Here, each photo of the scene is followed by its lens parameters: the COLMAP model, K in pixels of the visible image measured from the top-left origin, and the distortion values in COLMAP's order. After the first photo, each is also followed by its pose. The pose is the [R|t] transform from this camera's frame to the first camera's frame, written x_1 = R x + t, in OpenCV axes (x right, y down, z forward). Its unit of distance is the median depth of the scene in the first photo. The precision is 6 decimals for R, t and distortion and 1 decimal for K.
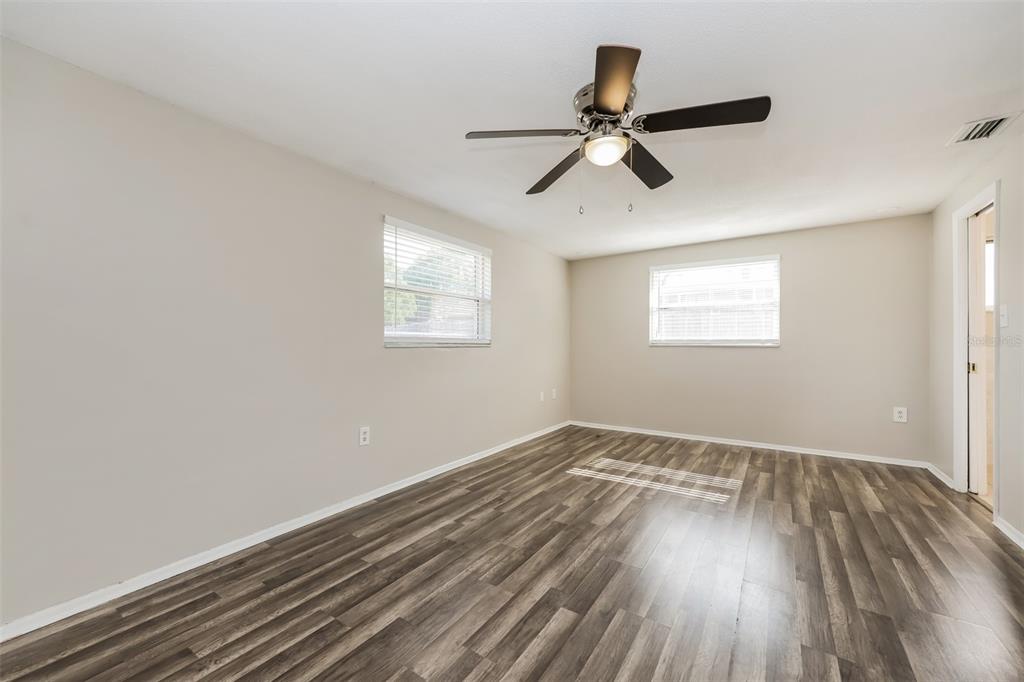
lens RADIAL K [[412.1, 0, 508.9], [0, 412.1, 343.6], [0, 0, 1]] dist [0.001243, 0.000216]
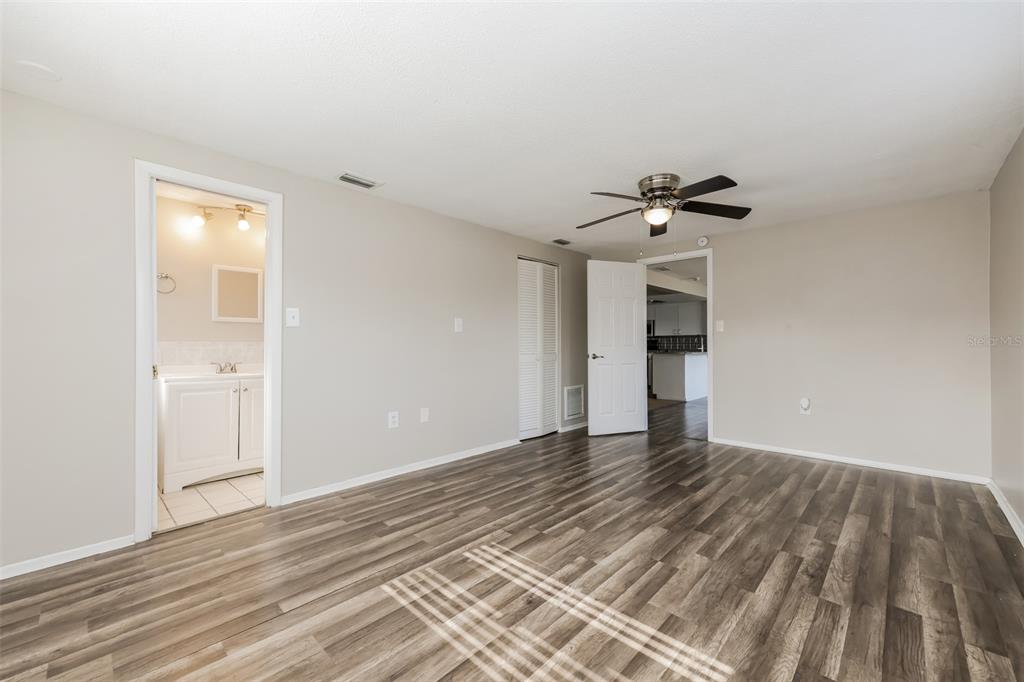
lens RADIAL K [[412.1, 0, 508.9], [0, 412.1, 343.6], [0, 0, 1]] dist [0.001243, 0.000216]
pose [[-0.983239, 0.003541, 0.182285, 0.336953], [0.003279, 0.999993, -0.001738, 0.007663], [-0.182290, -0.001111, -0.983244, 1.753097]]
